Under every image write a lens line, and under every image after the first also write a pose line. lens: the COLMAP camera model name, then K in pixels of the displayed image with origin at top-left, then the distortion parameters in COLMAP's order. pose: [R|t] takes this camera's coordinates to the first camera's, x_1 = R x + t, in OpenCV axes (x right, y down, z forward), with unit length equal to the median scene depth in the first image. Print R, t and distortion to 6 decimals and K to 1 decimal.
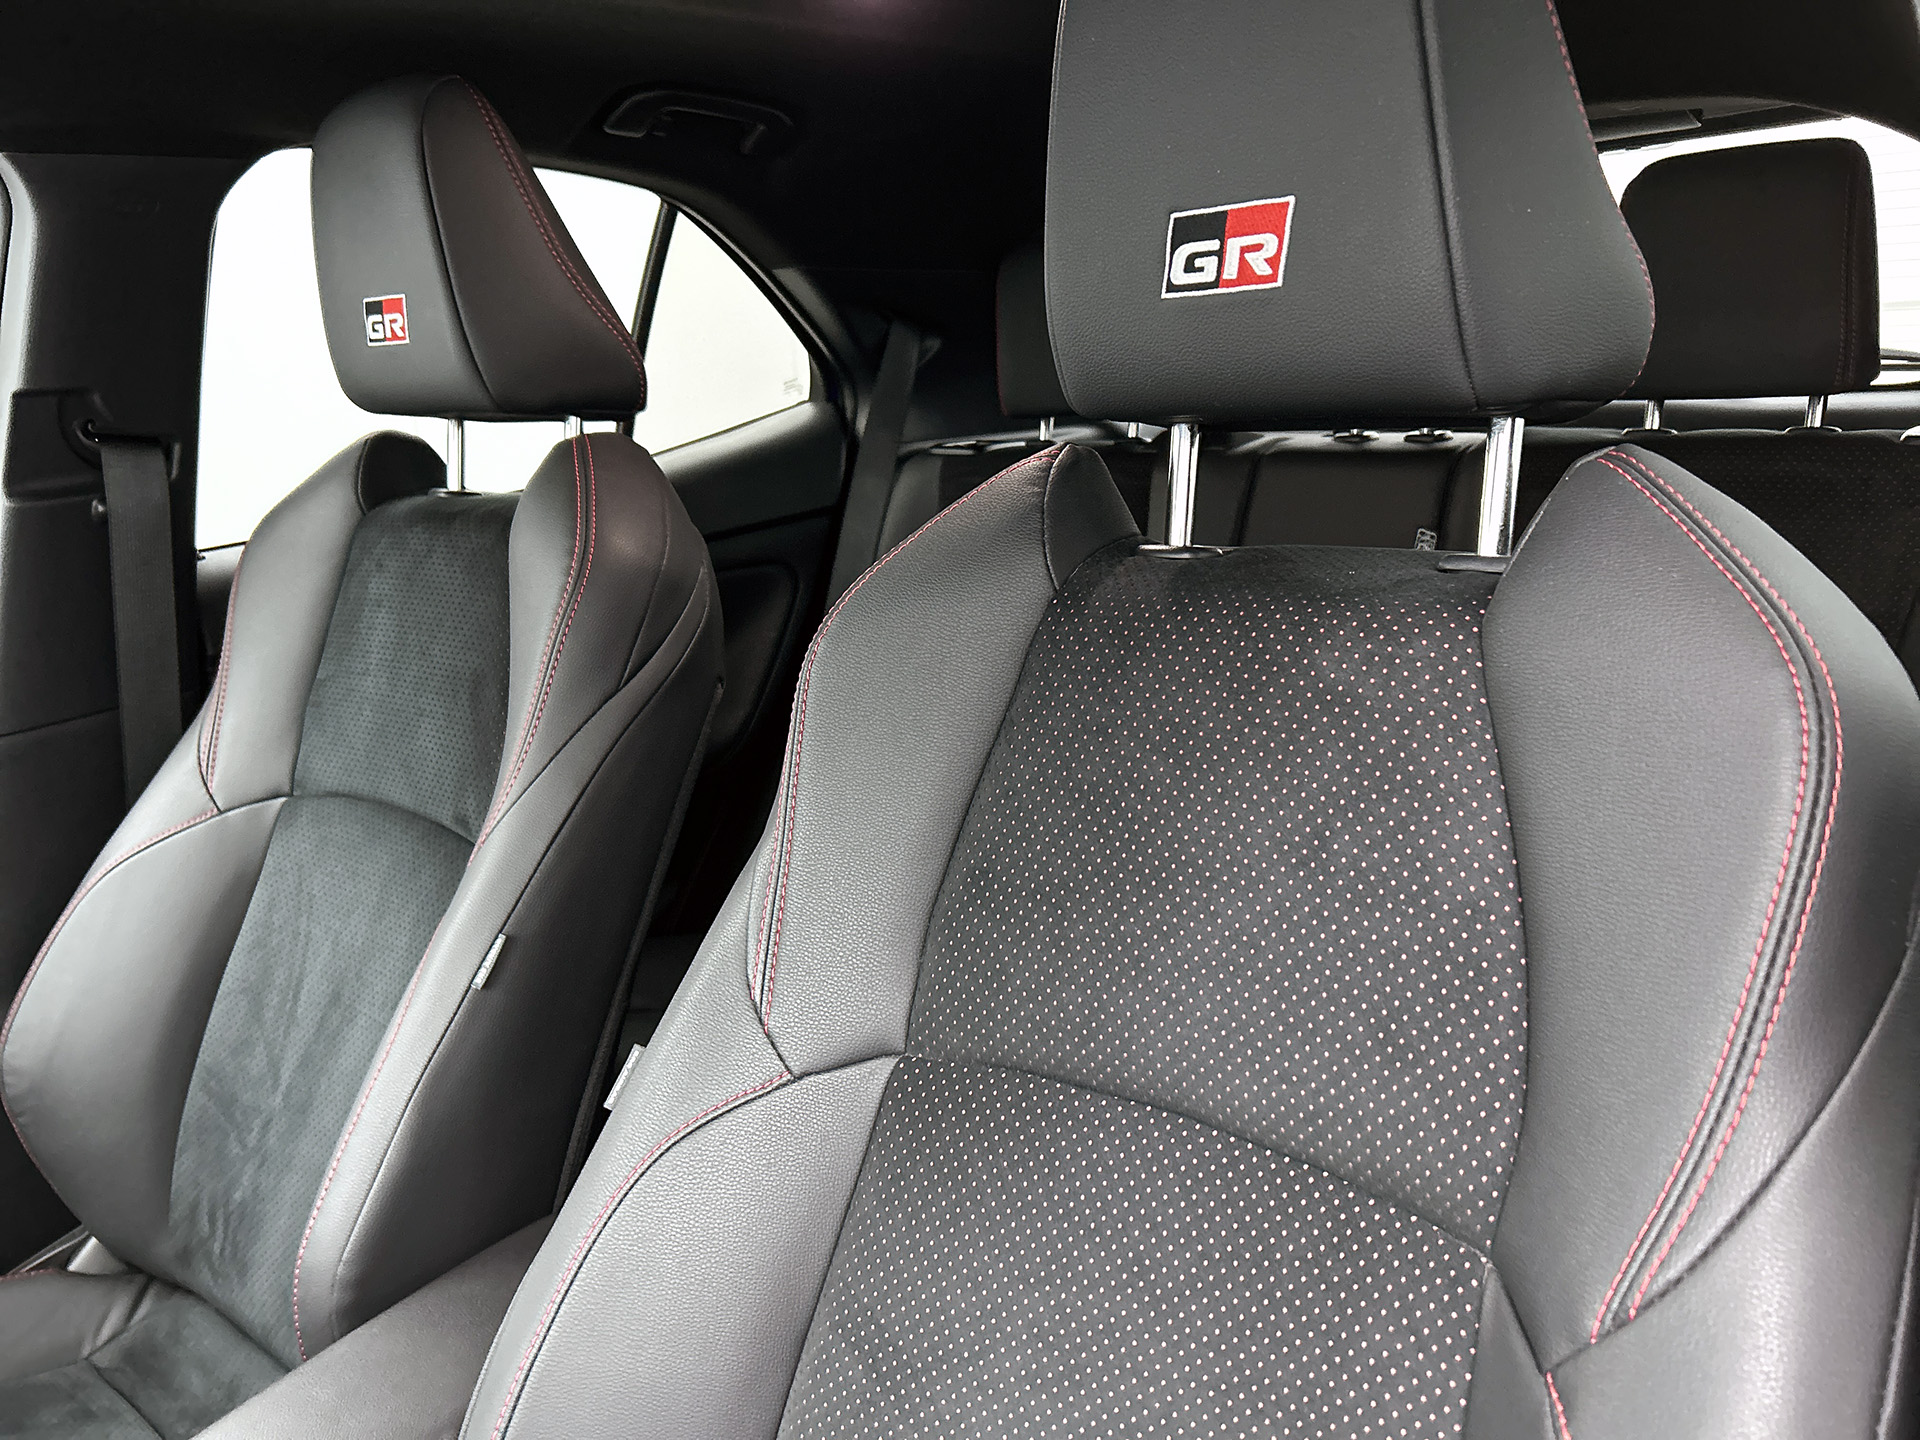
lens RADIAL K [[1446.6, 0, 960.0], [0, 1446.6, 720.0], [0, 0, 1]] dist [0.004343, 0.005501]
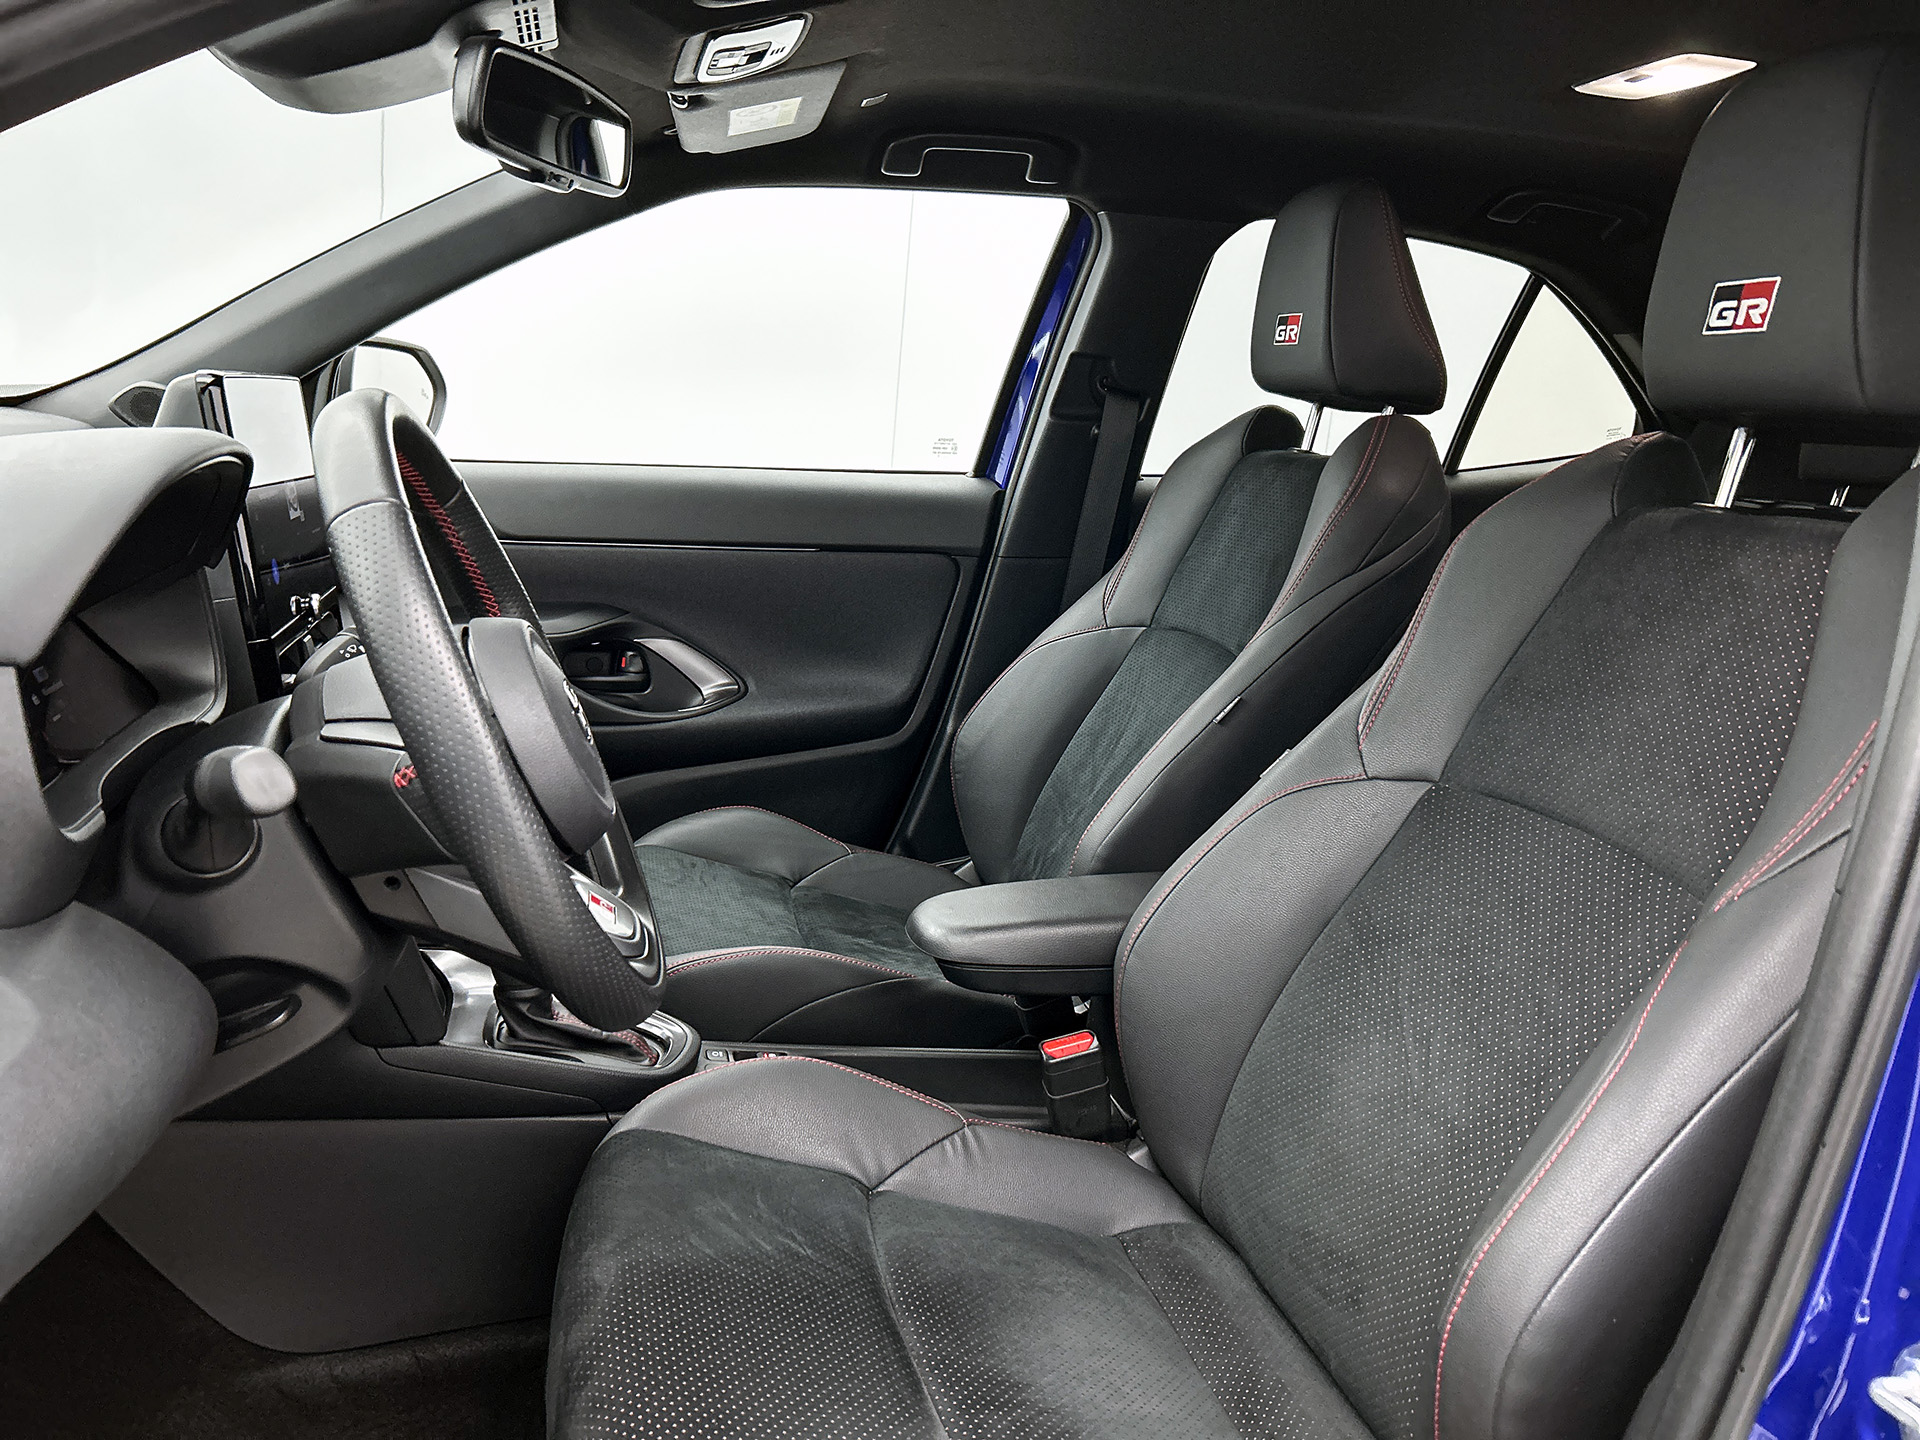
lens RADIAL K [[1450.7, 0, 966.7], [0, 1450.7, 738.7], [0, 0, 1]] dist [0.060275, -0.083335]
pose [[0.808526, 0.249096, -0.533140, 0.283779], [-0.271263, 0.961756, 0.037976, 0.190410], [0.522210, 0.113917, 0.845175, -0.480157]]
